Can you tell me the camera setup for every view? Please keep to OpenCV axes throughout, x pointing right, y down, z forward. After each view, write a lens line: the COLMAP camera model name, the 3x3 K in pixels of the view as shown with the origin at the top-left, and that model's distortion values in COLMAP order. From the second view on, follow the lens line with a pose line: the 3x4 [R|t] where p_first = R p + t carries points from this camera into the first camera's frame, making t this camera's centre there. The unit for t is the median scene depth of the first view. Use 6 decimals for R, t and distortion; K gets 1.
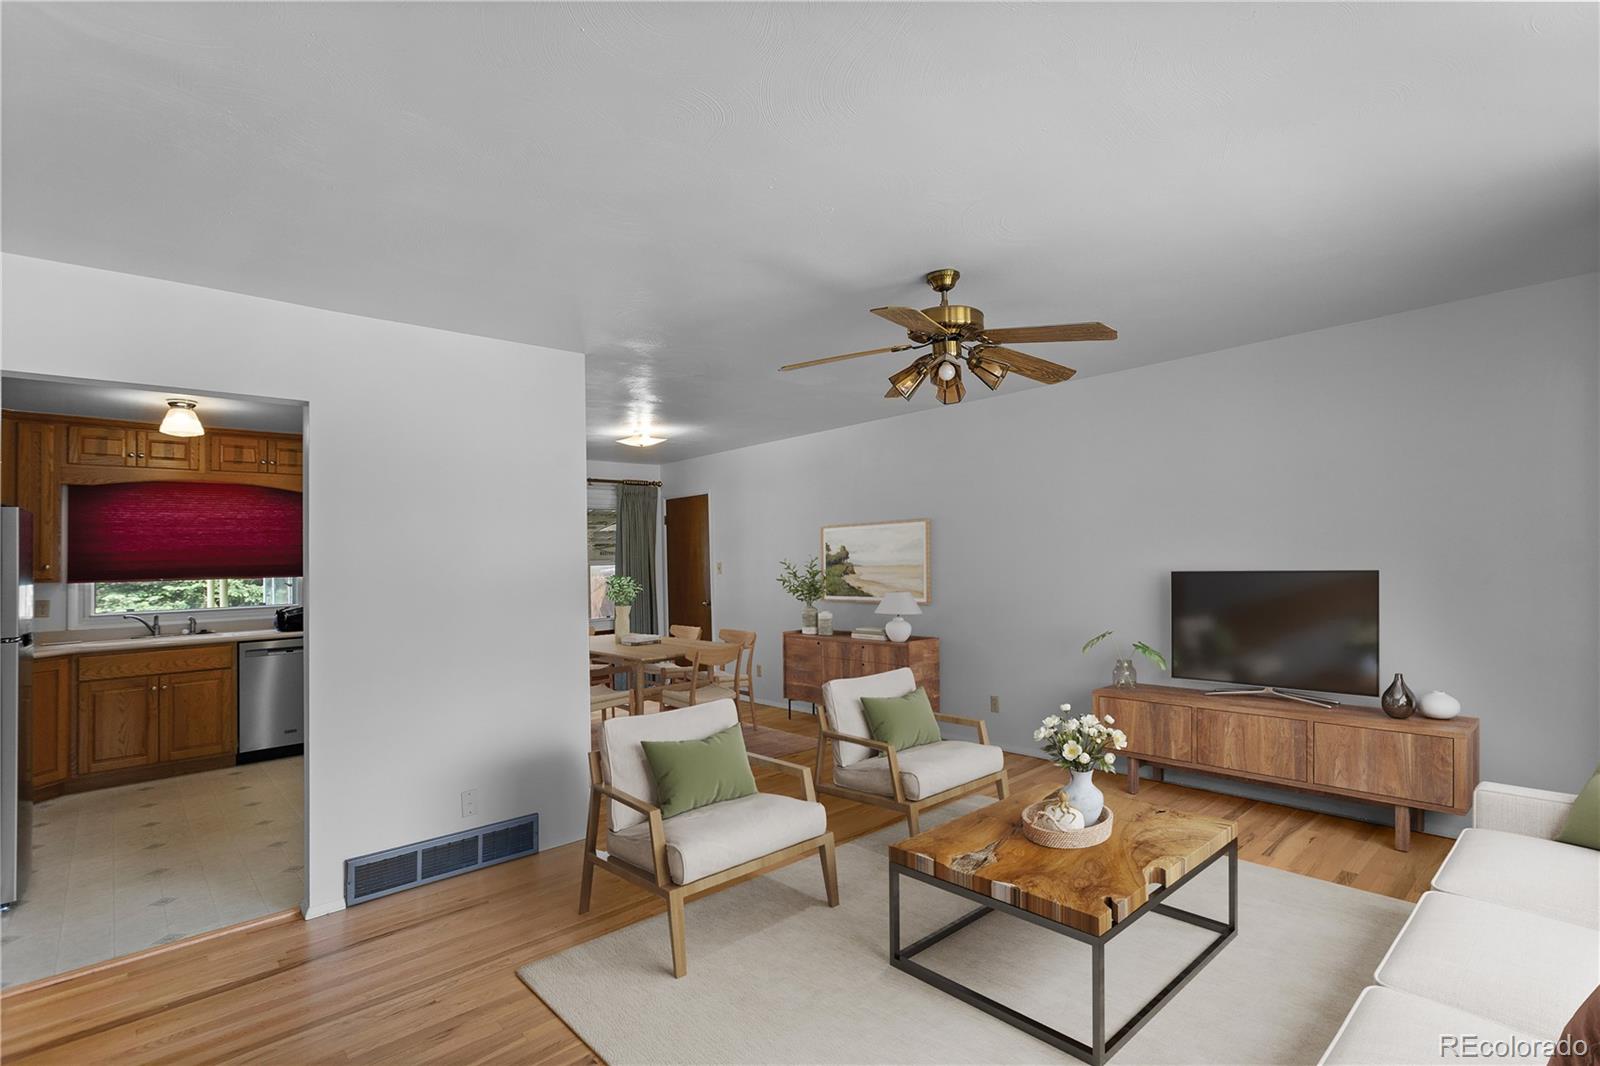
lens RADIAL K [[764.6, 0, 818.8], [0, 764.6, 537.9], [0, 0, 1]] dist [-0.002168, 0.002711]
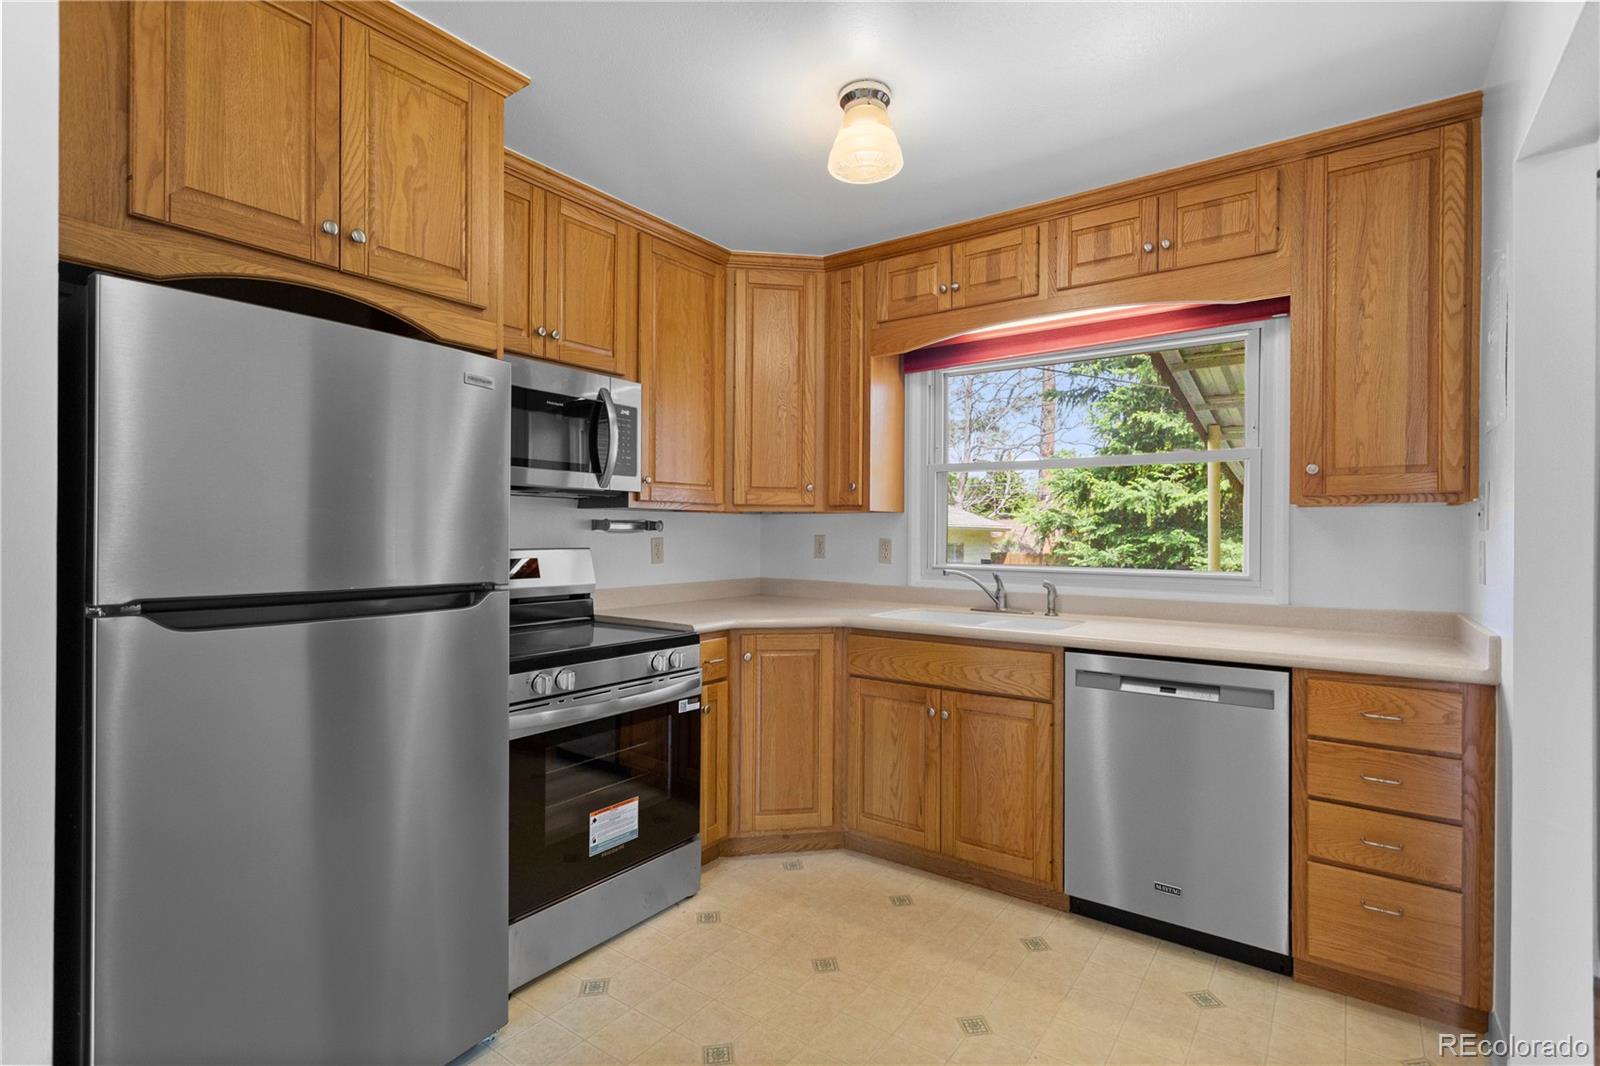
lens RADIAL K [[764.6, 0, 797.9], [0, 764.6, 535.0], [0, 0, 1]] dist [-0.002168, 0.002711]
pose [[0.210096, 0.030938, -0.977191, -0.362034], [0.017047, 0.999231, 0.035301, 0.052428], [0.977532, -0.024075, 0.209407, 0.770565]]
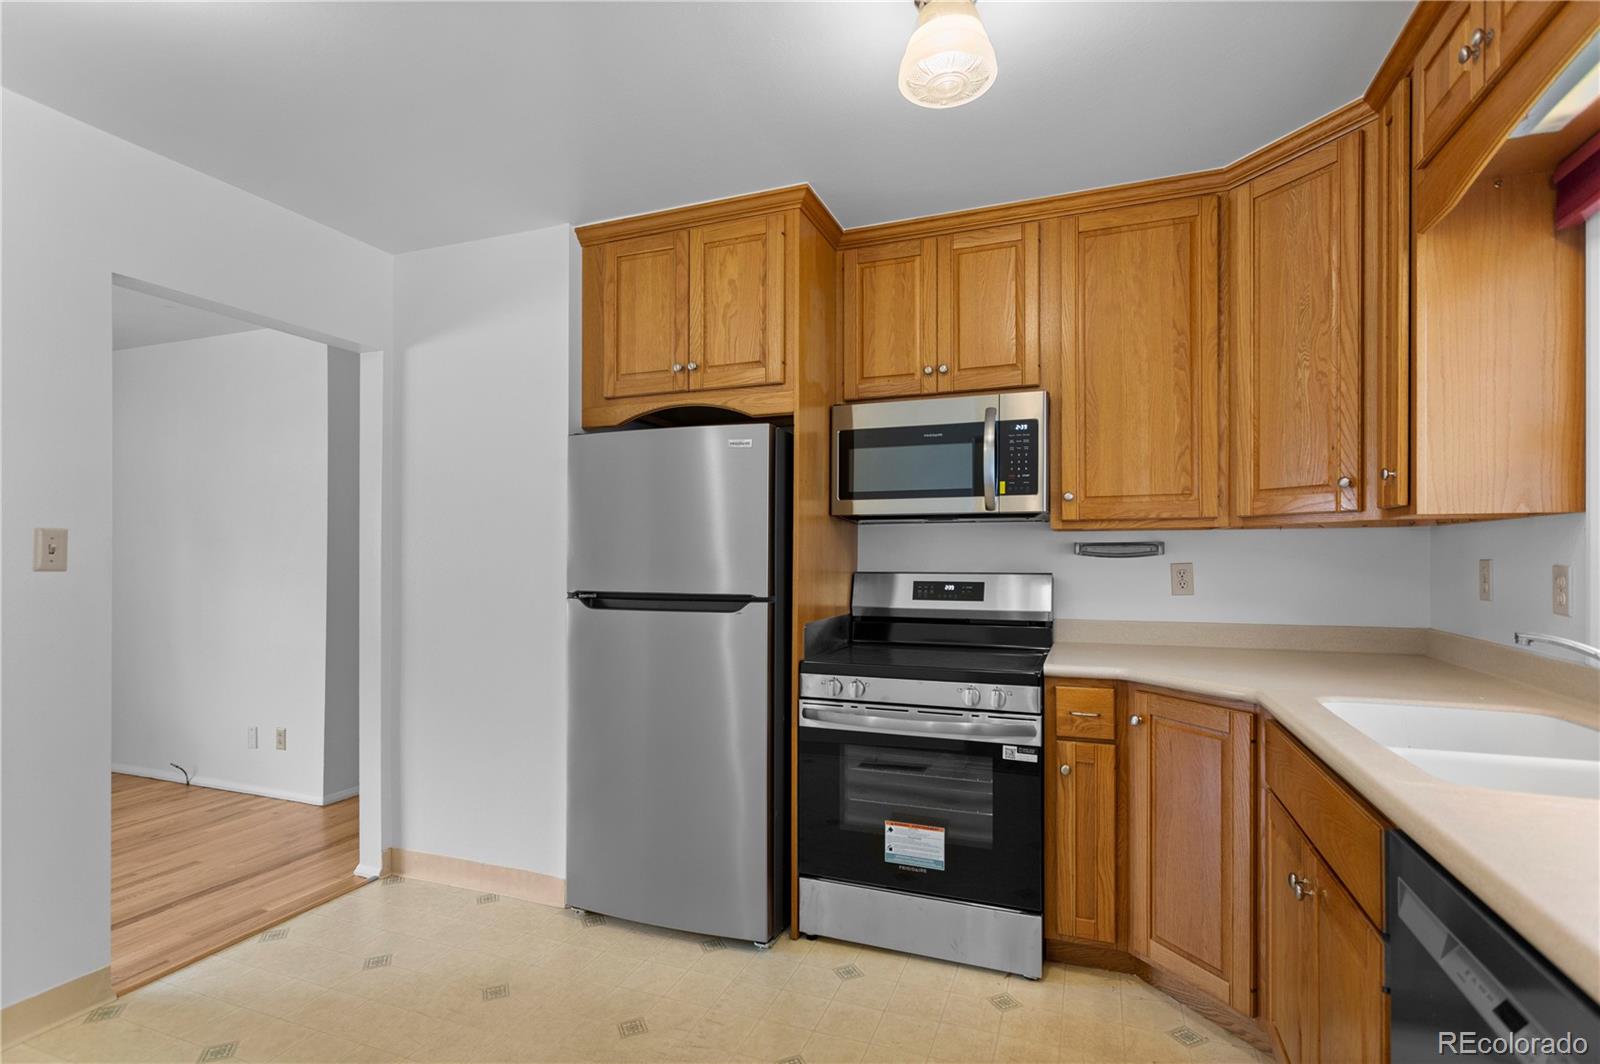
lens RADIAL K [[764.6, 0, 782.5], [0, 764.6, 554.5], [0, 0, 1]] dist [-0.002168, 0.002711]
pose [[-0.894351, 0.025701, -0.446627, -0.546311], [0.037127, 0.999169, -0.016849, 0.068184], [0.445823, -0.031651, -0.894561, 1.129209]]
